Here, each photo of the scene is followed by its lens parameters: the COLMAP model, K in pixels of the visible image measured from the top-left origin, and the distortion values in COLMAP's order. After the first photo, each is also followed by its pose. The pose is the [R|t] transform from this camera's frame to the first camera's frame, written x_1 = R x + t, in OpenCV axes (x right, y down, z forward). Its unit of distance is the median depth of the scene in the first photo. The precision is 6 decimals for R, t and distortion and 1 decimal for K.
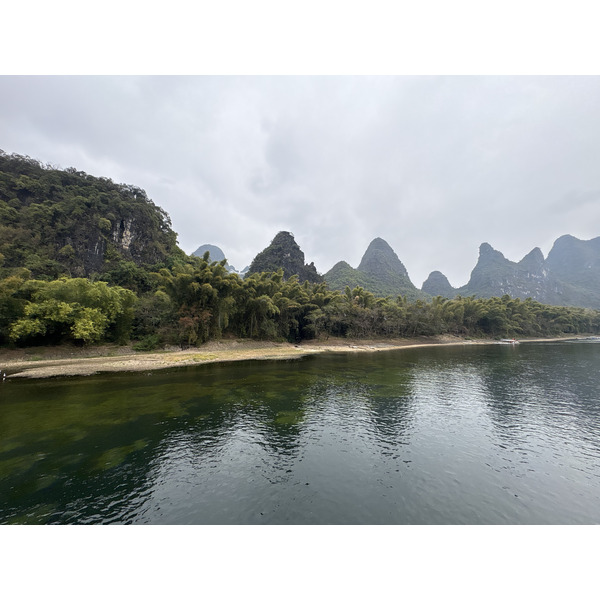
lens RADIAL K [[238.2, 0, 300.0], [0, 238.2, 300.0], [0, 0, 1]] dist [0.001065, -0.000001]
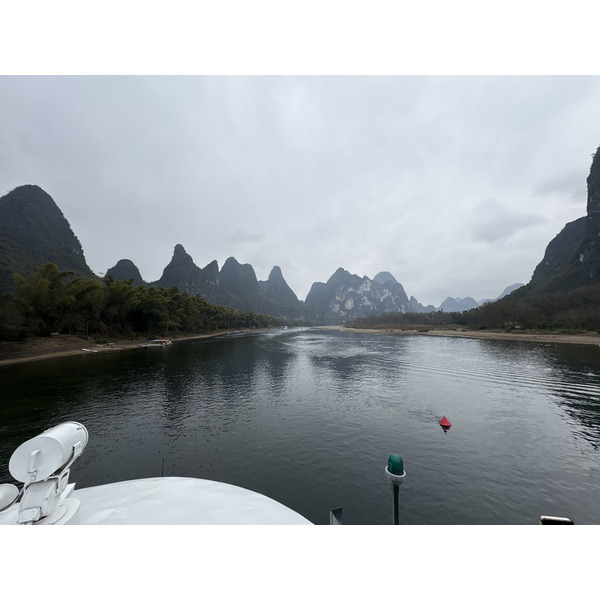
lens RADIAL K [[238.2, 0, 300.0], [0, 238.2, 300.0], [0, 0, 1]] dist [0.001065, -0.000001]
pose [[0.418268, 0.090674, 0.903787, 0.247133], [-0.102480, 0.993363, -0.052234, 0.023469], [-0.902524, -0.070772, 0.424784, 0.193866]]
